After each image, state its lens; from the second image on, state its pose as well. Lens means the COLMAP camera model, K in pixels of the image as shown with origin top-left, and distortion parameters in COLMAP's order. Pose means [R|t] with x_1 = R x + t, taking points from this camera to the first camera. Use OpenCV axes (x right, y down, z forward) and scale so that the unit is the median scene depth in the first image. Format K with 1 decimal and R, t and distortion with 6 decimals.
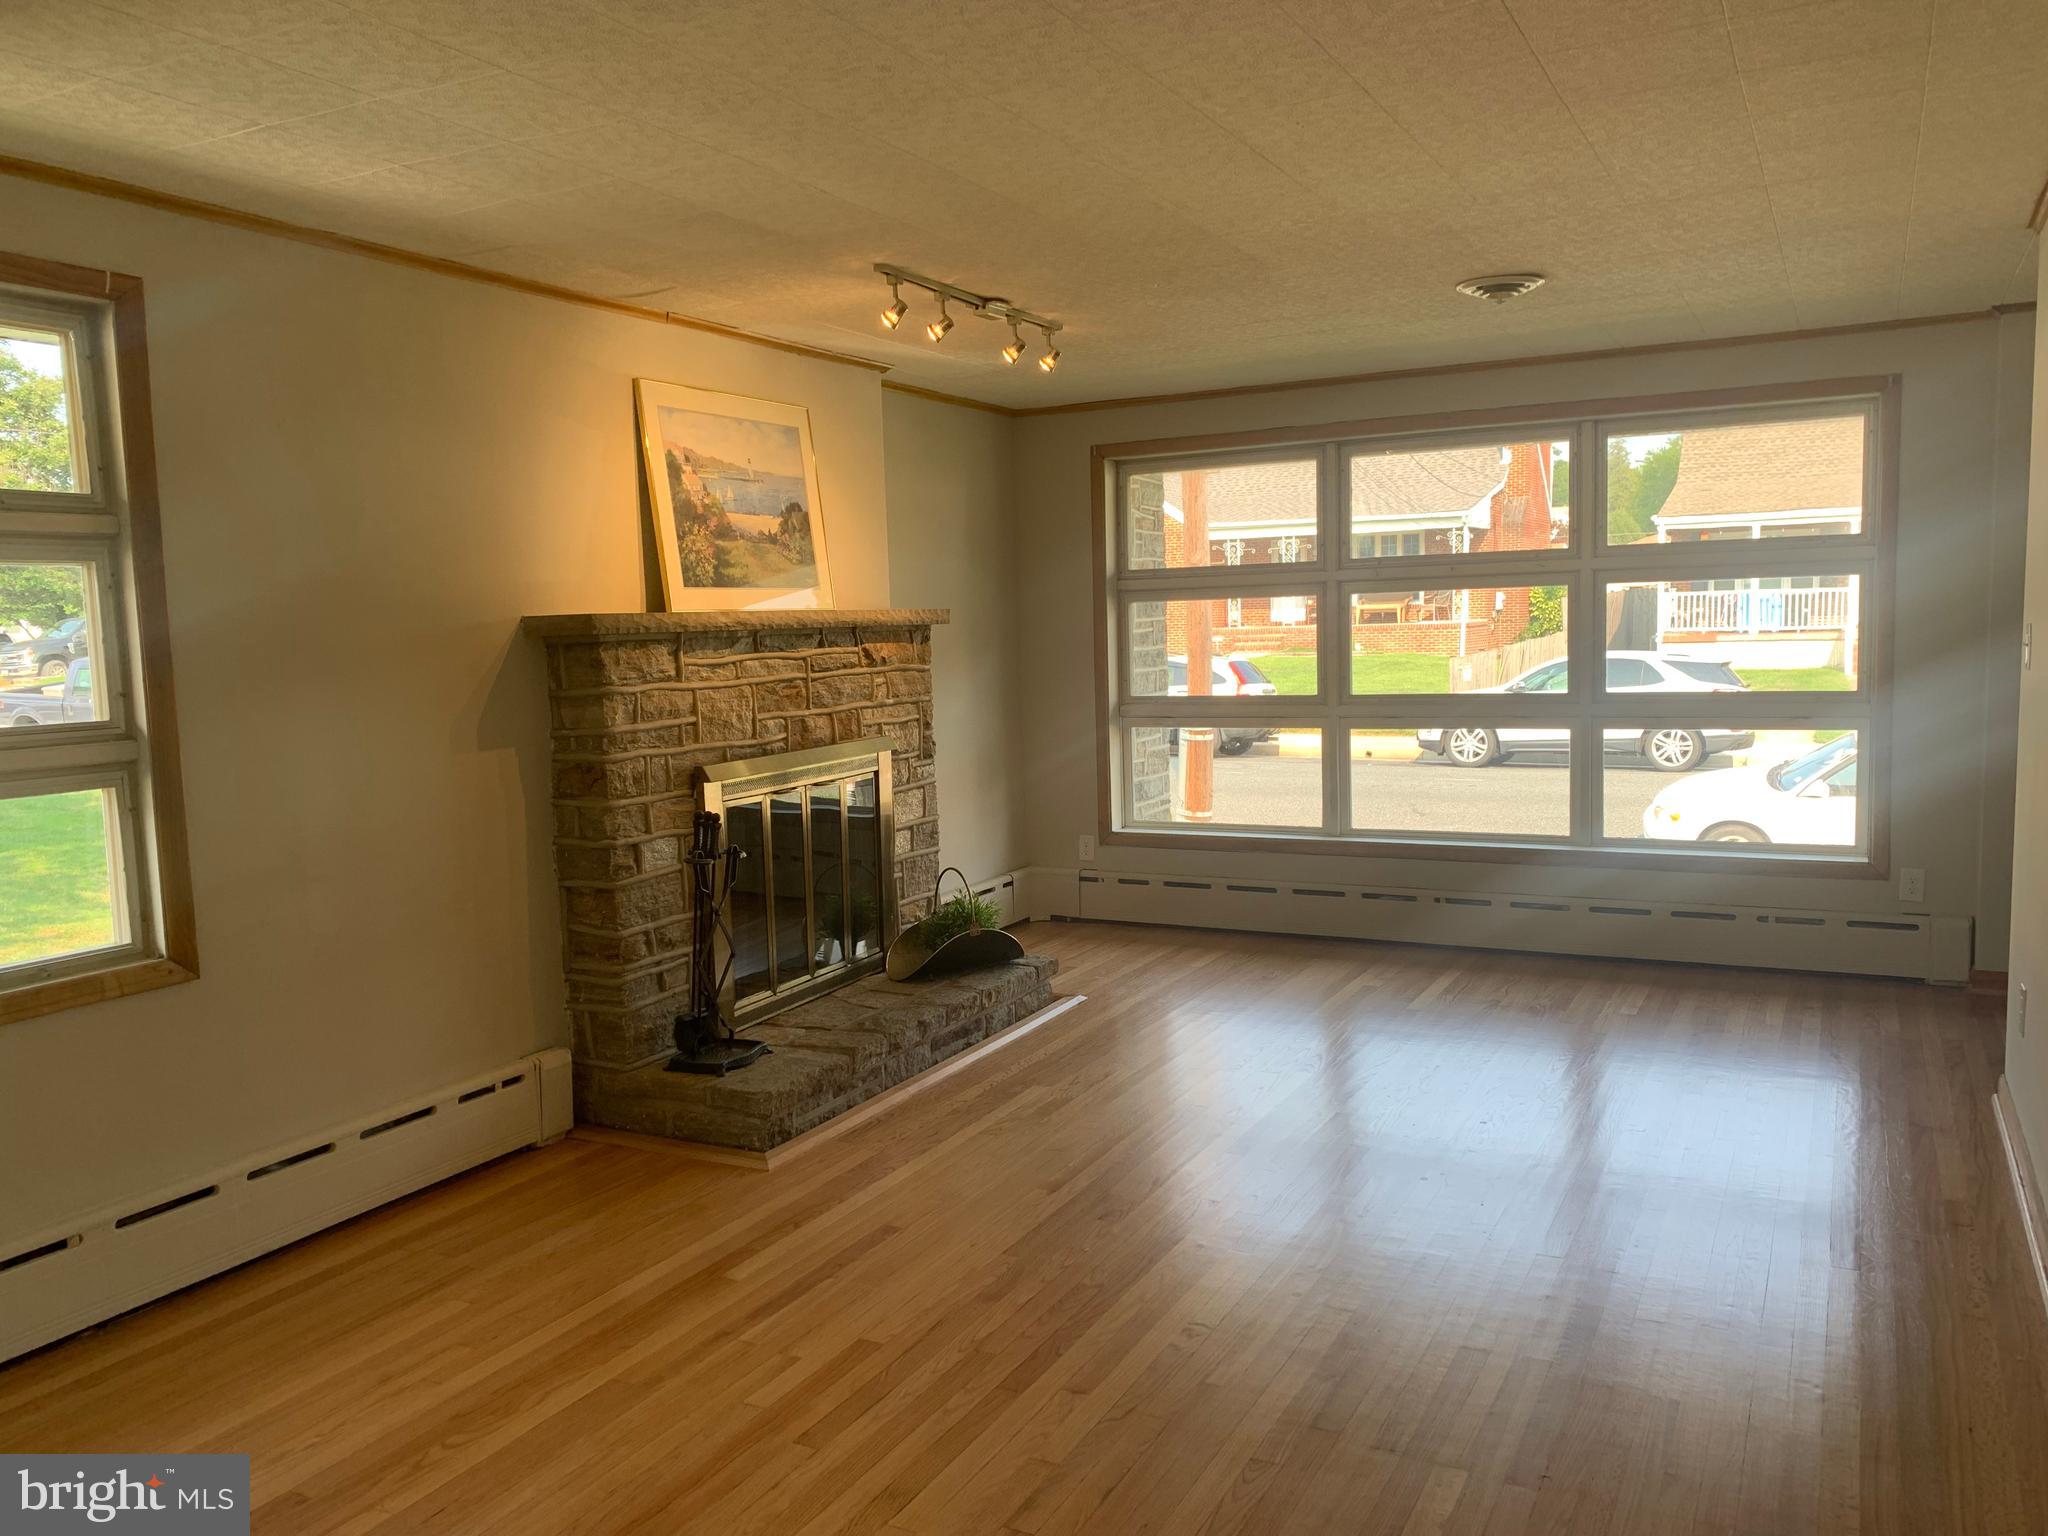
lens RADIAL K [[1566.5, 0, 1024.7], [0, 1566.5, 776.8], [0, 0, 1]] dist [0.070467, -0.099184]
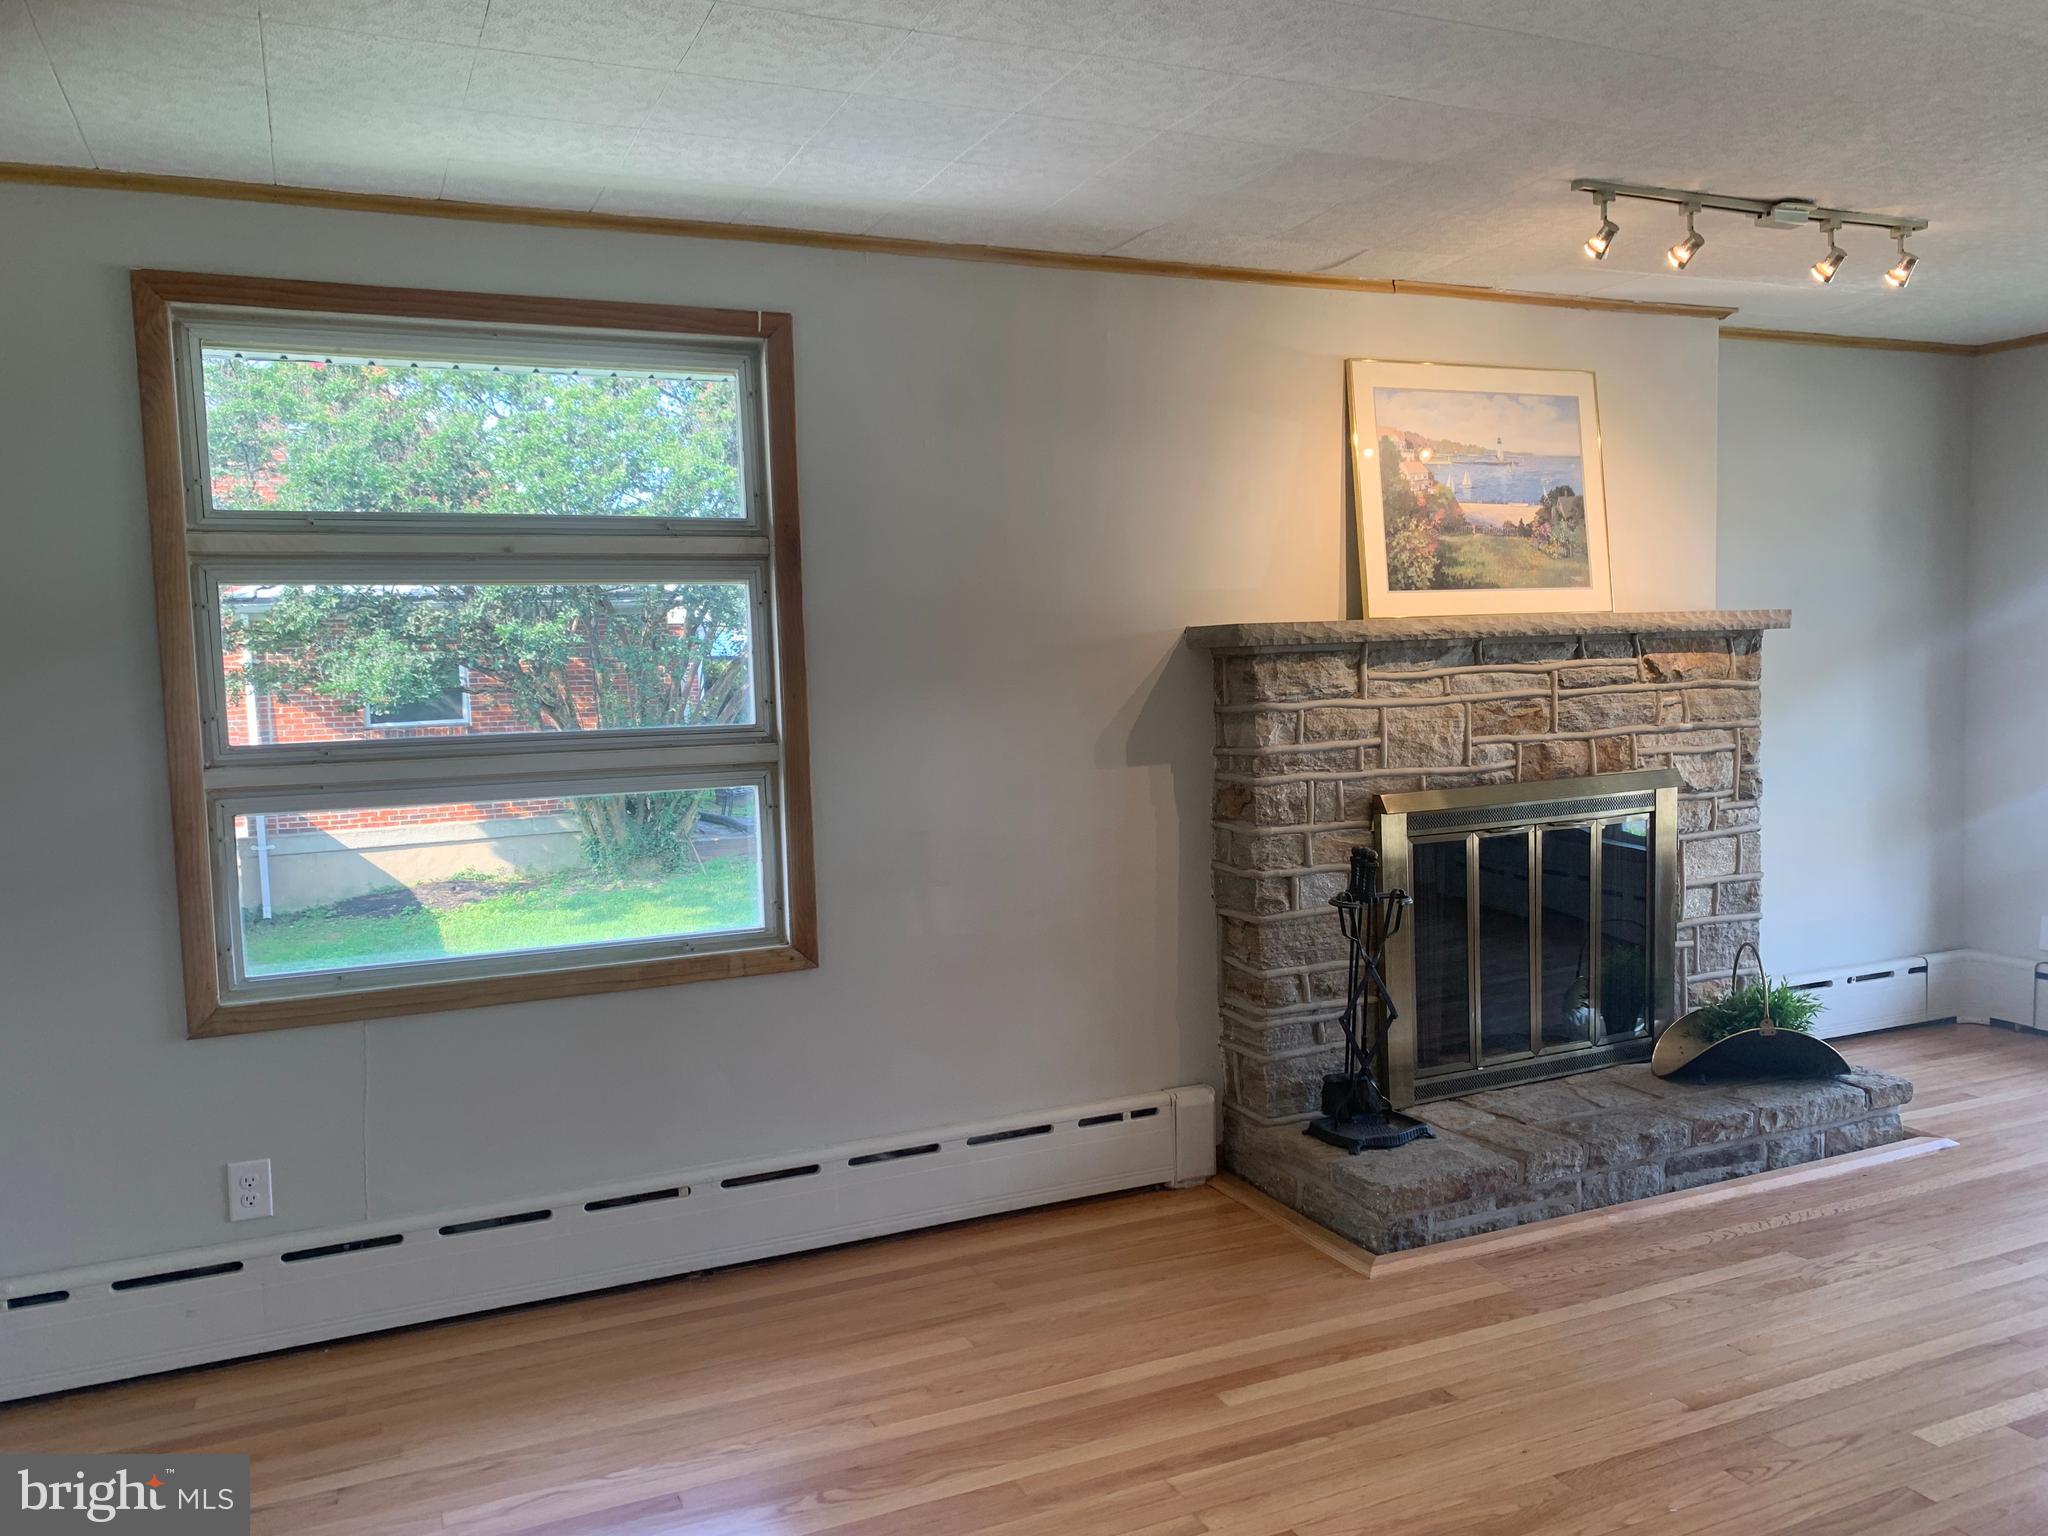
lens RADIAL K [[1566.5, 0, 1039.0], [0, 1566.5, 772.5], [0, 0, 1]] dist [0.070467, -0.099184]
pose [[0.789084, 0.054419, -0.611870, 0.187933], [-0.057162, 0.998251, 0.015066, -0.022552], [0.611620, 0.023087, 0.790815, 0.199220]]
